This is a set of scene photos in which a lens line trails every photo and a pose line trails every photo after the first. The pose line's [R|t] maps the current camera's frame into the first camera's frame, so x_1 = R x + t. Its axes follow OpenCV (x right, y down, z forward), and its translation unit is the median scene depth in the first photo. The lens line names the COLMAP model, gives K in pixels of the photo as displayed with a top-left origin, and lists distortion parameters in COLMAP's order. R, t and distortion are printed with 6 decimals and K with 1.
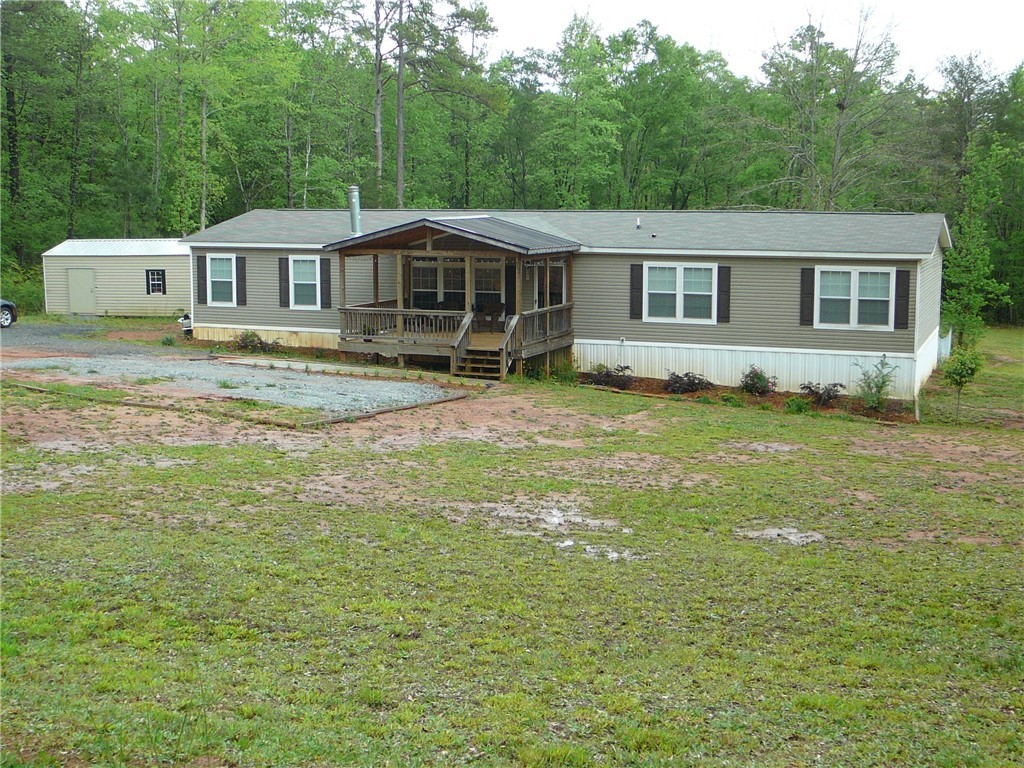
lens RADIAL K [[1328.7, 0, 512.0], [0, 1328.7, 384.0], [0, 0, 1]] dist [-0.092566, 0.018157]
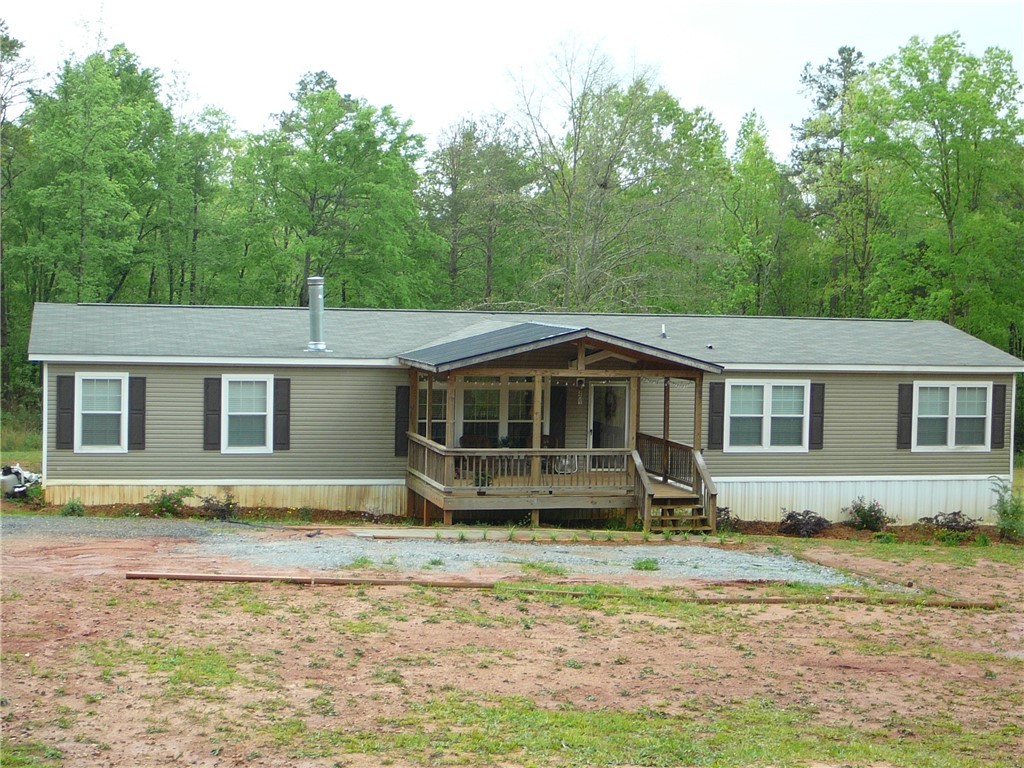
lens RADIAL K [[1711.8, 0, 512.0], [0, 1711.8, 384.0], [0, 0, 1]] dist [-0.059504, -0.049533]
pose [[0.809942, -0.015728, 0.586298, -0.640268], [0.059168, 0.996732, -0.055000, -0.039510], [-0.583517, 0.079237, 0.808226, 0.226035]]
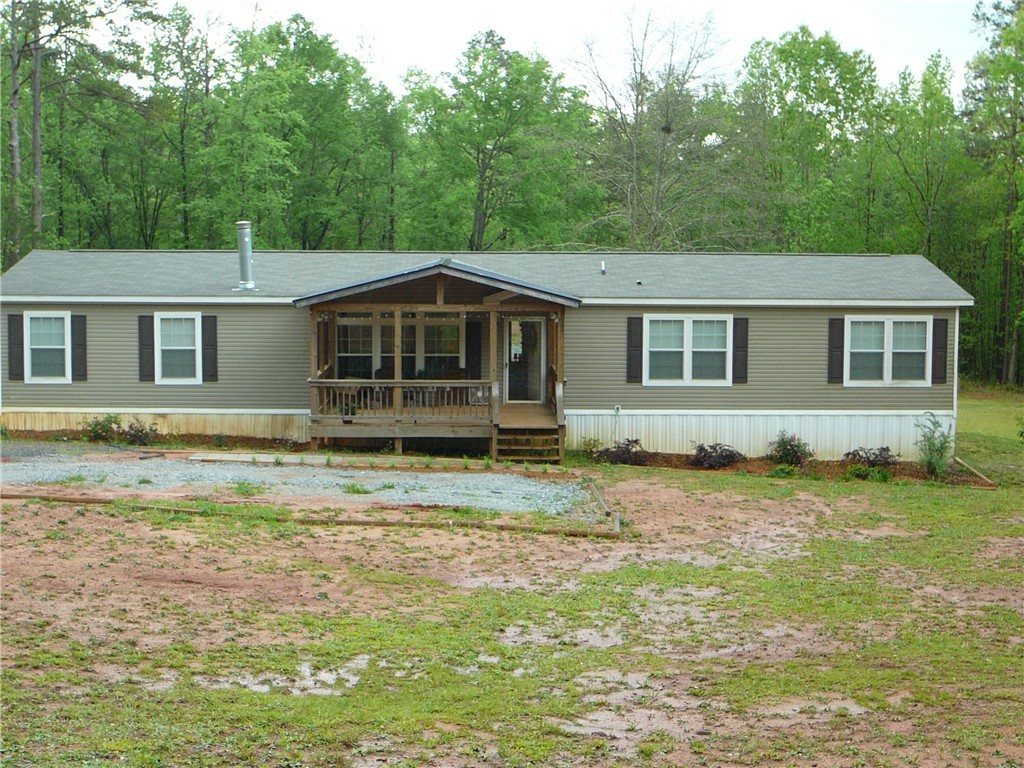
lens RADIAL K [[1621.7, 0, 512.0], [0, 1621.7, 384.0], [0, 0, 1]] dist [-0.086000, 0.132068]
pose [[0.919902, -0.032623, 0.390788, -0.386110], [0.049627, 0.998206, -0.033492, -0.018244], [-0.388995, 0.050203, 0.919871, 0.094201]]
